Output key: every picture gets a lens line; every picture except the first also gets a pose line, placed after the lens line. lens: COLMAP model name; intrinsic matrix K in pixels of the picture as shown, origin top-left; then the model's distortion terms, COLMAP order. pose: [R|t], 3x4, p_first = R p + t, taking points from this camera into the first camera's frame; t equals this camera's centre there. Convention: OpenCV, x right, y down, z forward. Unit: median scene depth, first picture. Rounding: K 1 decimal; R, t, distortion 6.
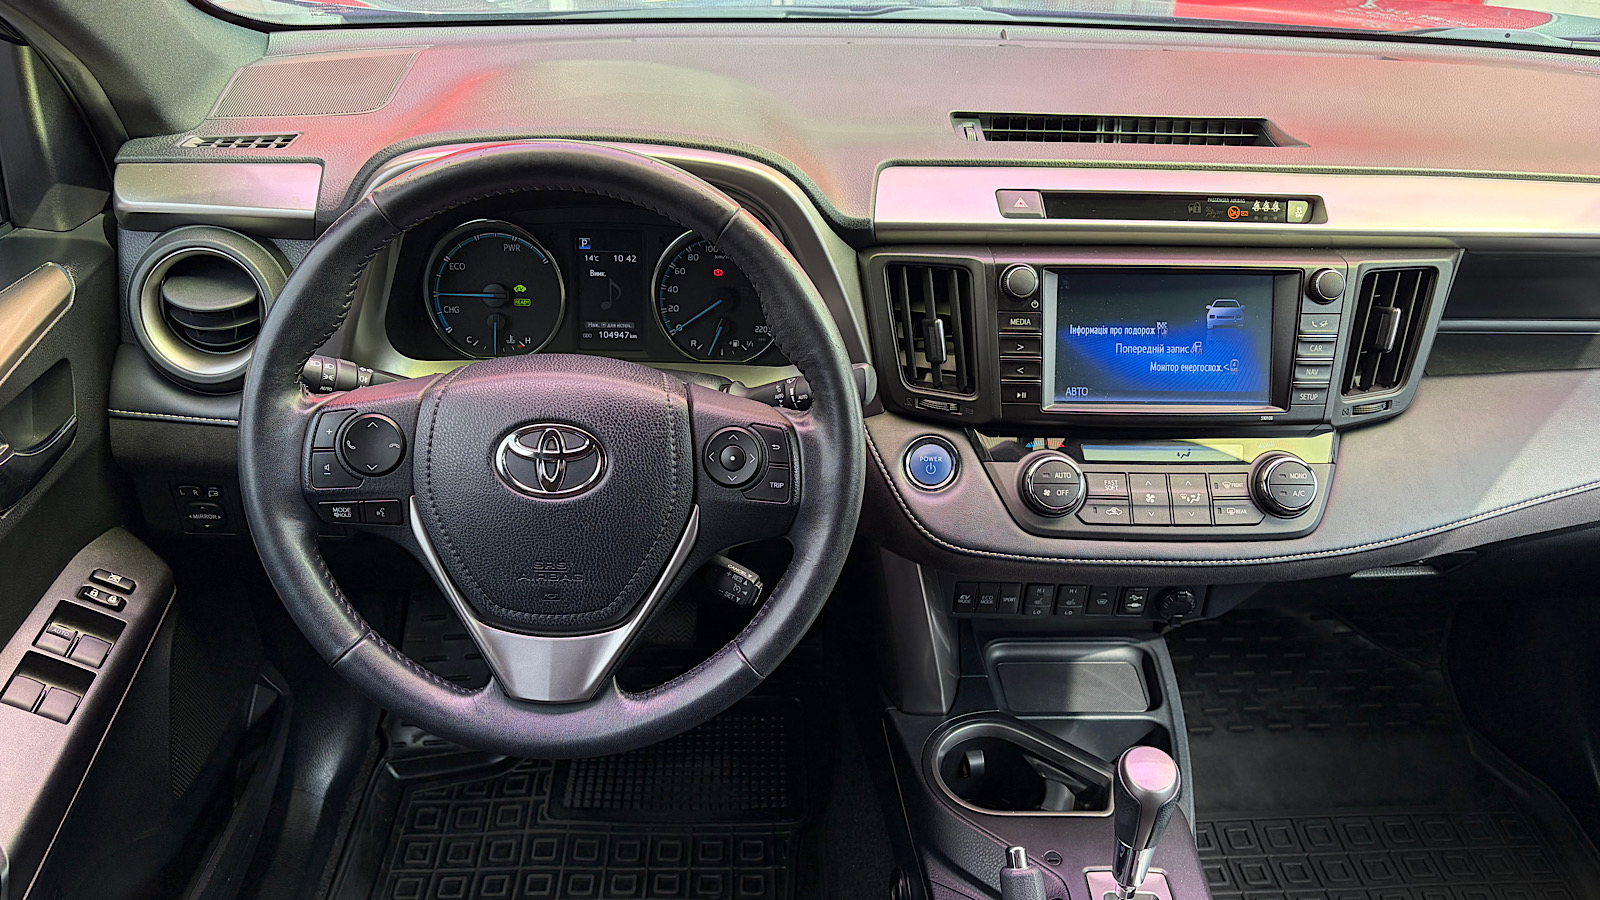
lens RADIAL K [[1157.8, 0, 800.6], [0, 1157.8, 448.9], [0, 0, 1]] dist [0.060151, -0.068806]
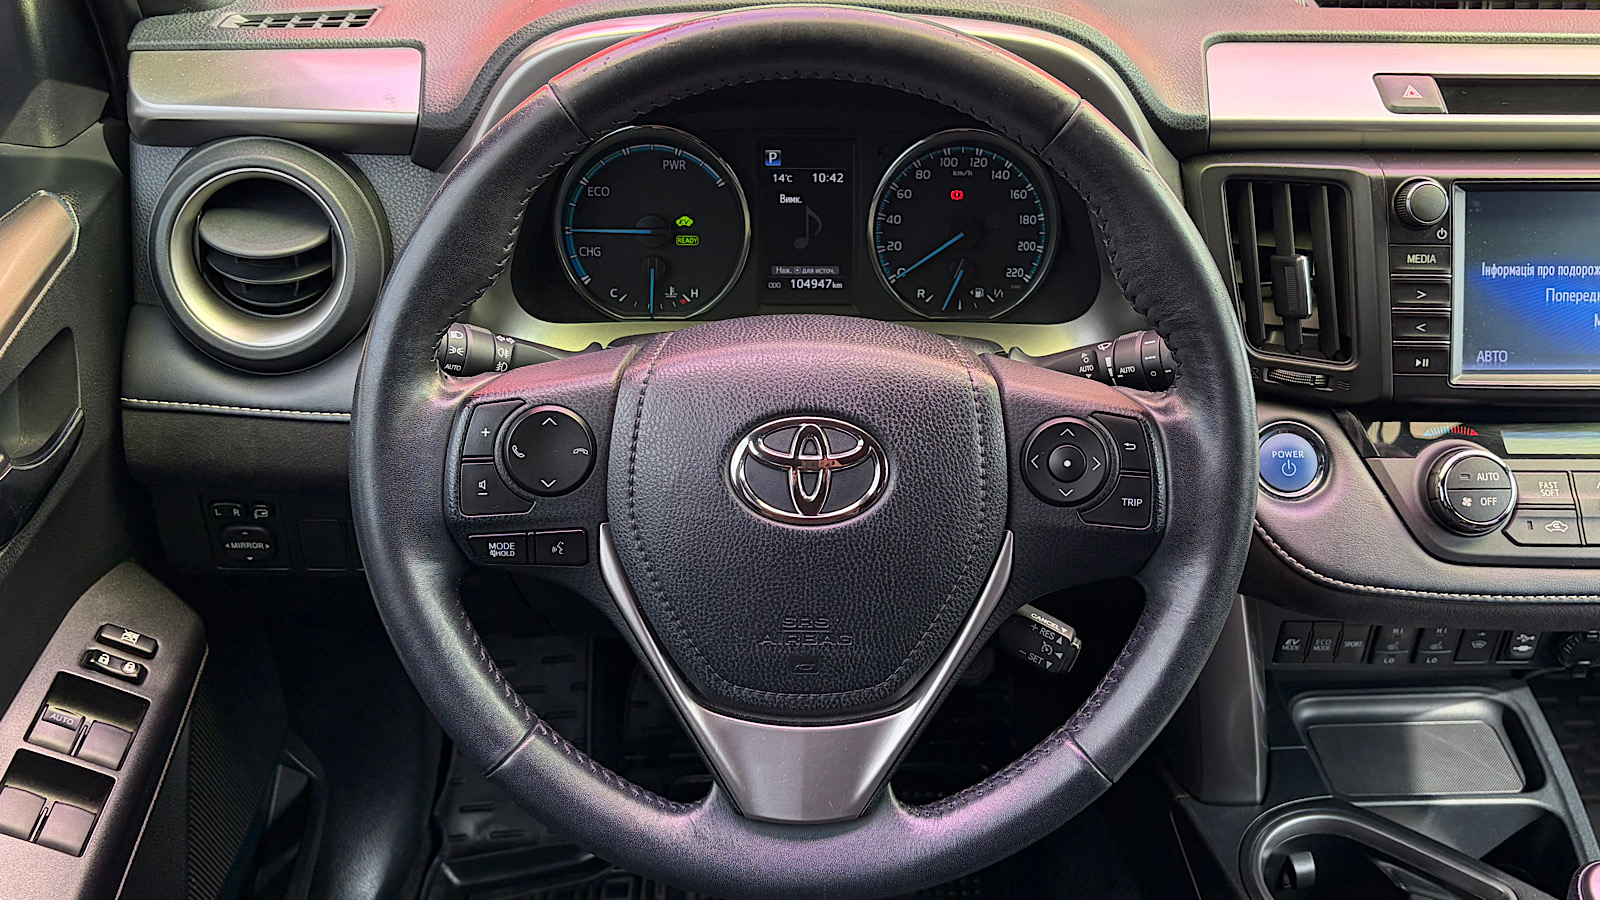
lens RADIAL K [[1374.6, 0, 799.6], [0, 1374.6, 396.3], [0, 0, 1]] dist [0.031046, -0.015746]
pose [[0.999829, -0.011949, 0.014139, -0.195790], [0.012110, 0.999862, -0.011364, -0.020723], [-0.014002, 0.011533, 0.999835, 0.161779]]
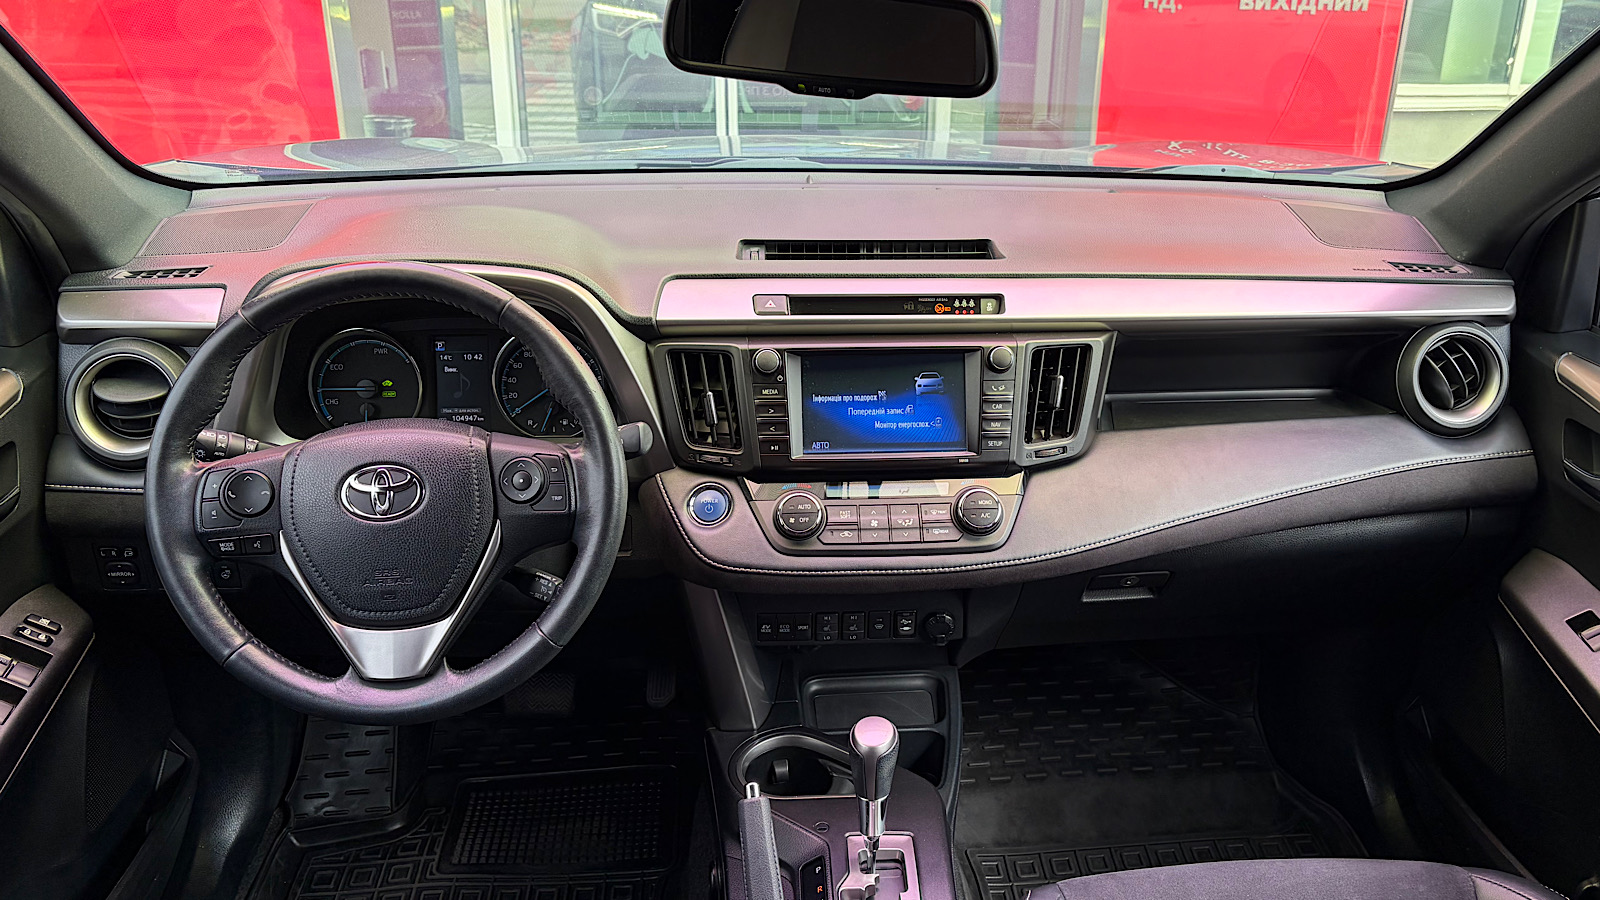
lens RADIAL K [[1339.7, 0, 885.2], [0, 1339.7, 485.7], [0, 0, 1]] dist [0.049483, 0.004293]
pose [[0.998845, -0.032202, 0.035653, 0.255297], [0.036088, 0.992786, -0.114339, 0.168388], [-0.031714, 0.115494, 0.992802, -0.478526]]
